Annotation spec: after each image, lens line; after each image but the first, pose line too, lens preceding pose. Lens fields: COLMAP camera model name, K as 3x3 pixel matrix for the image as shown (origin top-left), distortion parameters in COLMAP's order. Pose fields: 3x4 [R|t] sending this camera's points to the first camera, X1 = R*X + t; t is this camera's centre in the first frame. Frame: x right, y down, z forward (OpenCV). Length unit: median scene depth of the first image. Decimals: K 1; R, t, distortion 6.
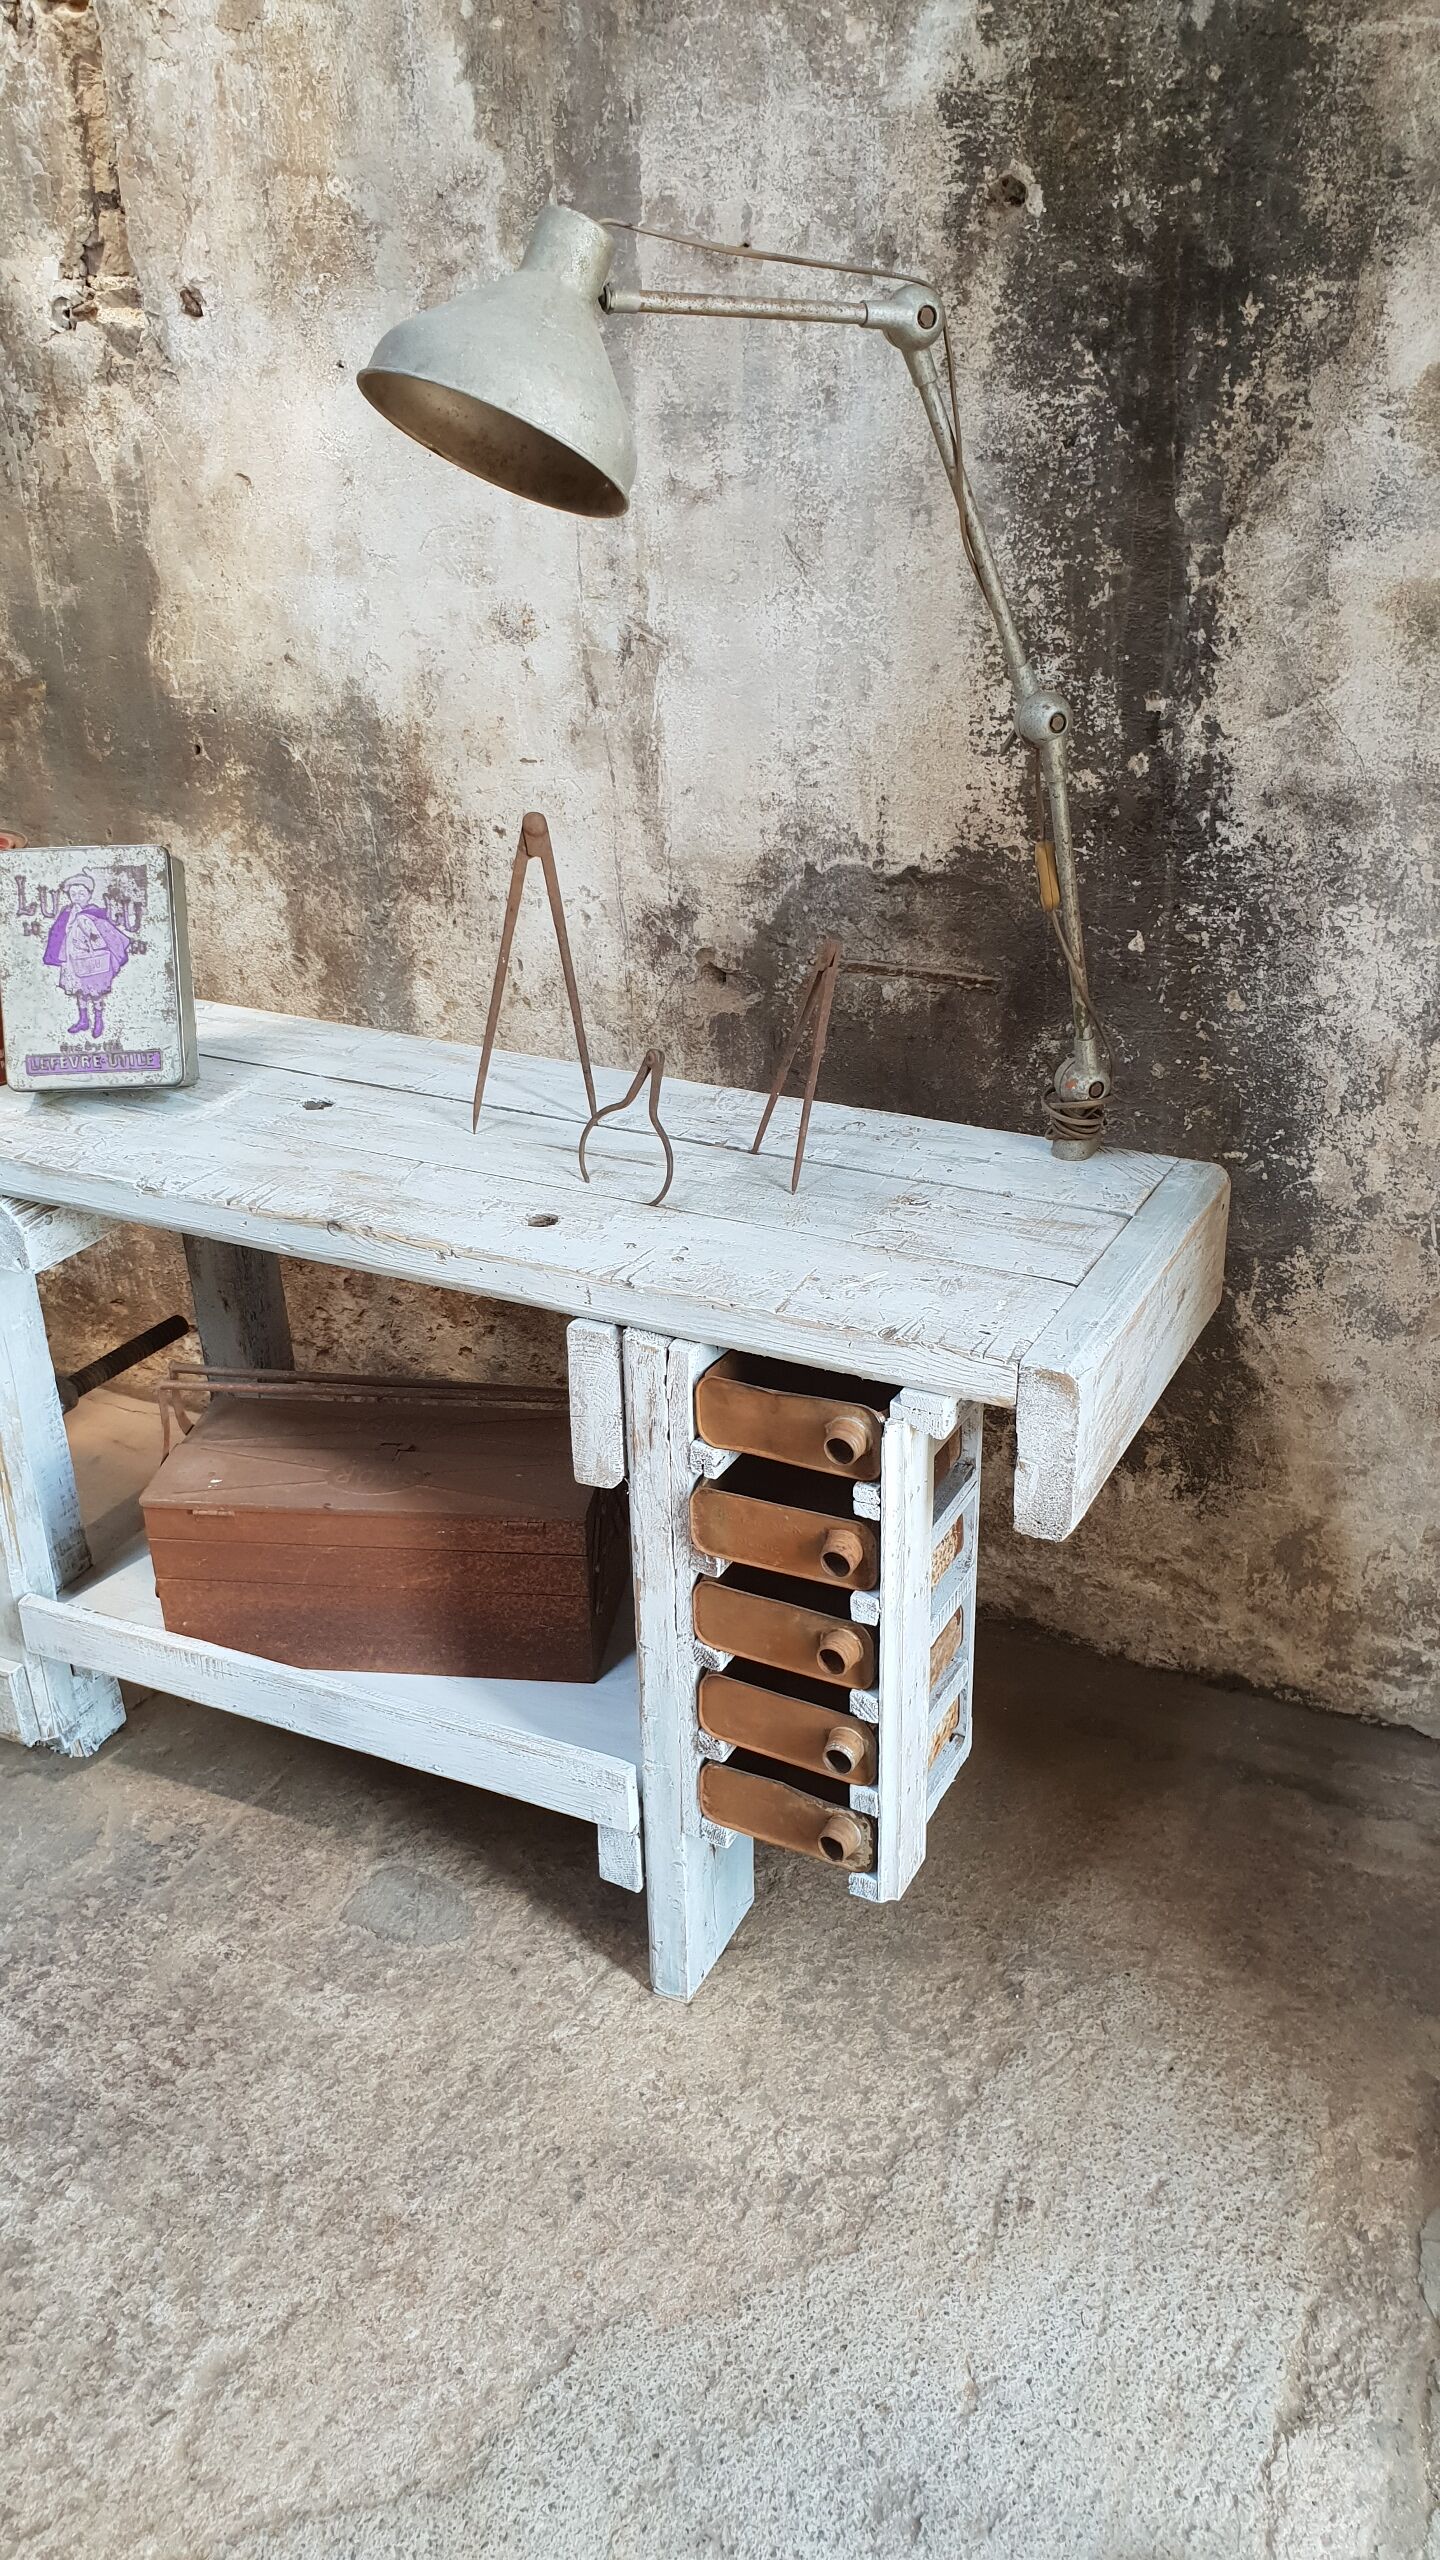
lens RADIAL K [[2012.7, 0, 737.4], [0, 2012.7, 1266.0], [0, 0, 1]] dist [0.010706, 0.013799]
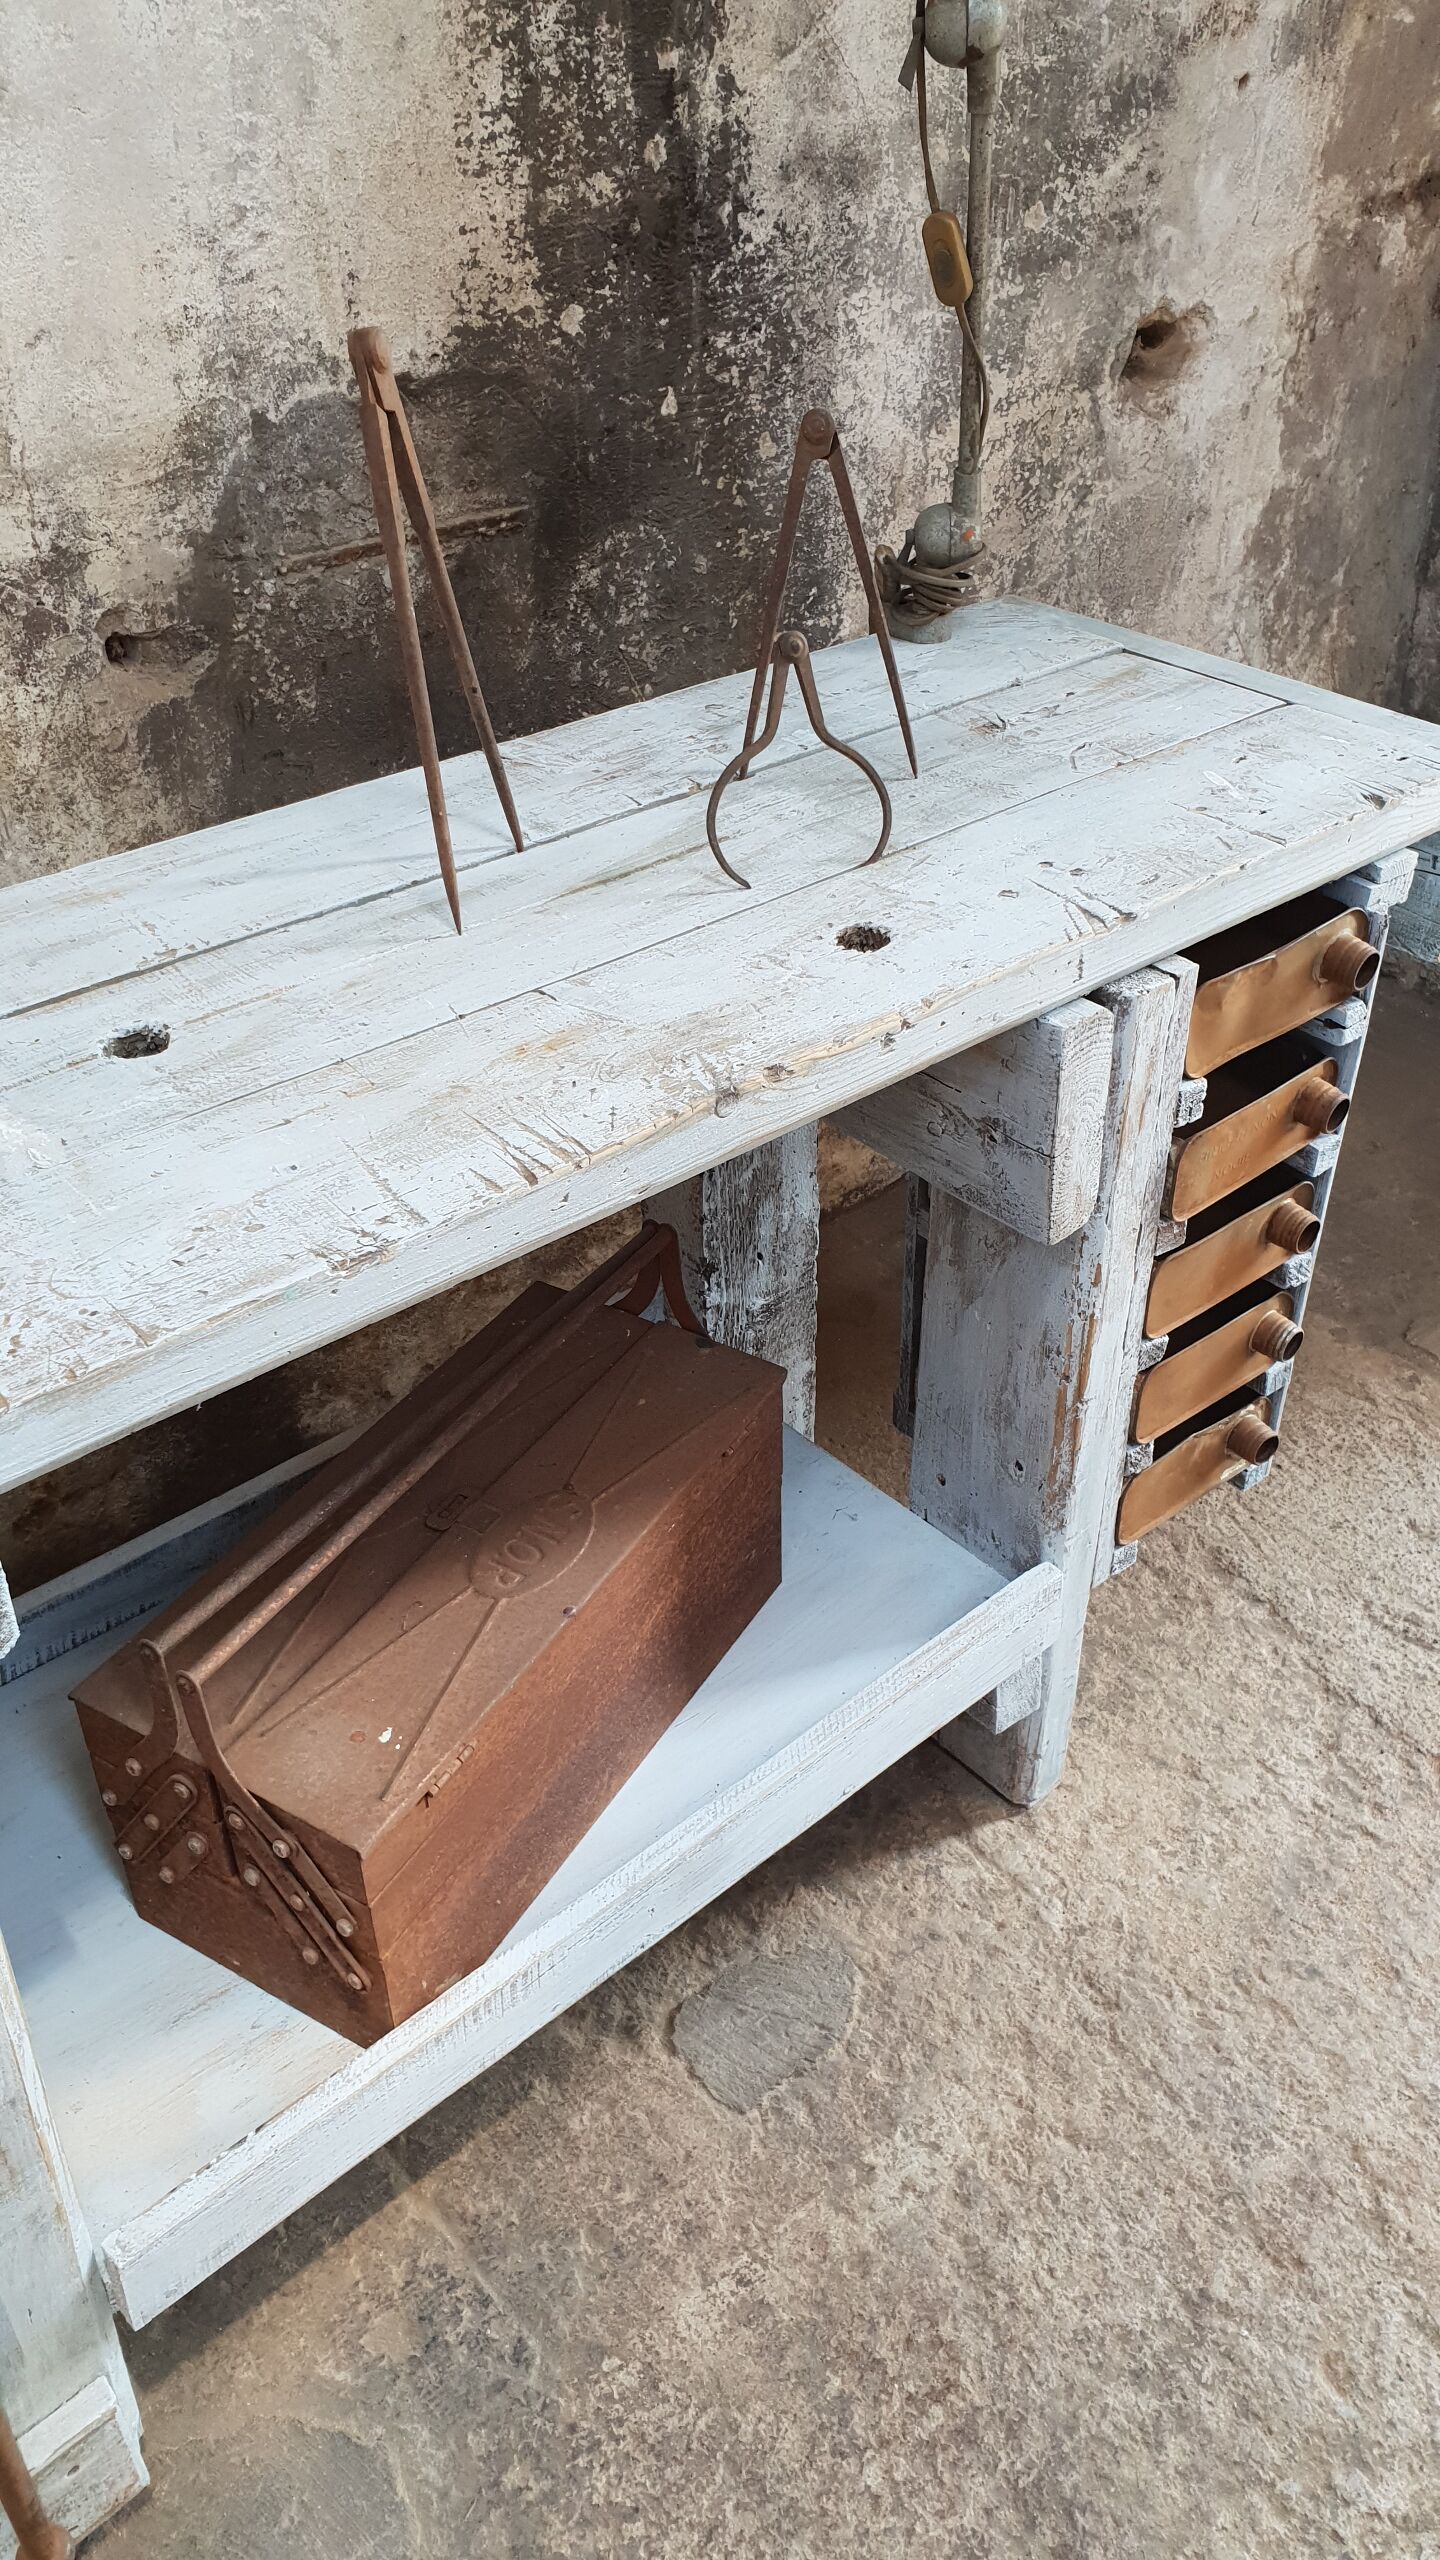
lens RADIAL K [[2034.3, 0, 724.6], [0, 2034.3, 1257.7], [0, 0, 1]] dist [-0.020866, 0.062010]
pose [[0.397922, -0.519603, 0.756089, -0.580478], [0.392785, 0.841284, 0.371433, -0.171386], [-0.829083, 0.149179, 0.538857, 0.623750]]
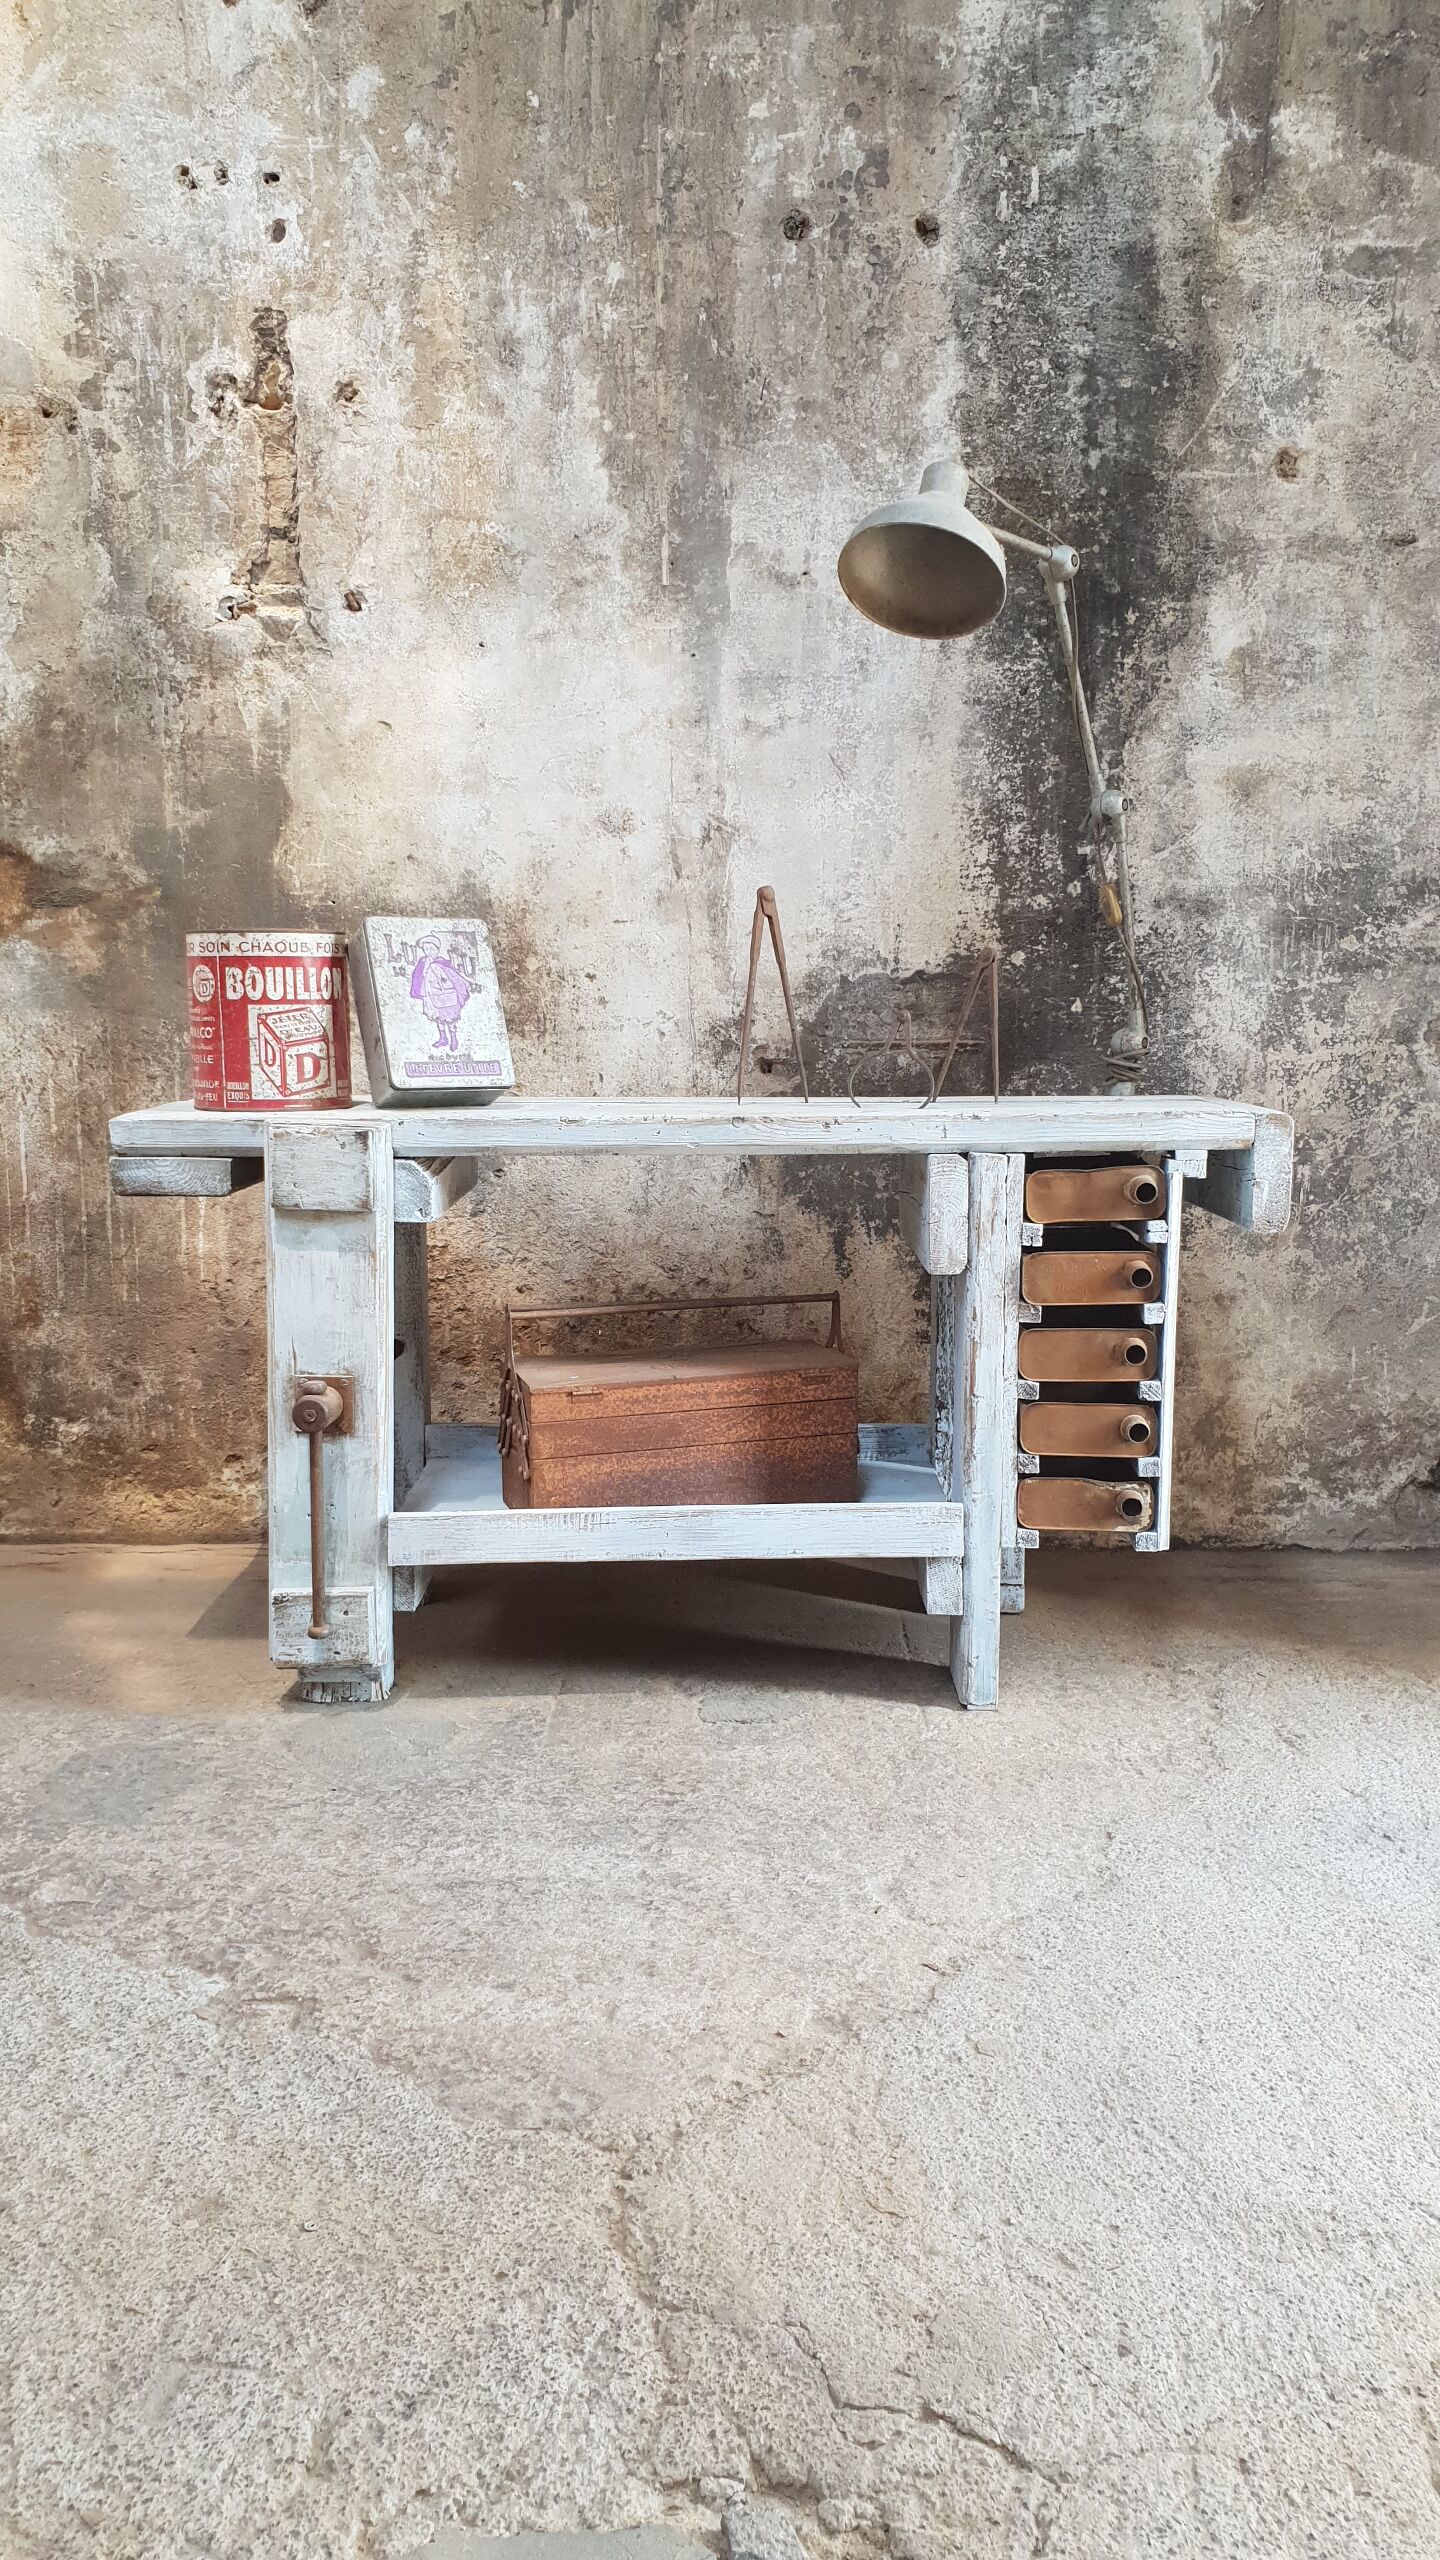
lens RADIAL K [[1990.1, 0, 748.7], [0, 1990.1, 1276.4], [0, 0, 1]] dist [0.170079, -0.473680]
pose [[0.902659, -0.045032, 0.427993, -0.713359], [0.169712, 0.951162, -0.257854, 0.400042], [-0.395479, 0.305390, 0.866218, -0.168666]]
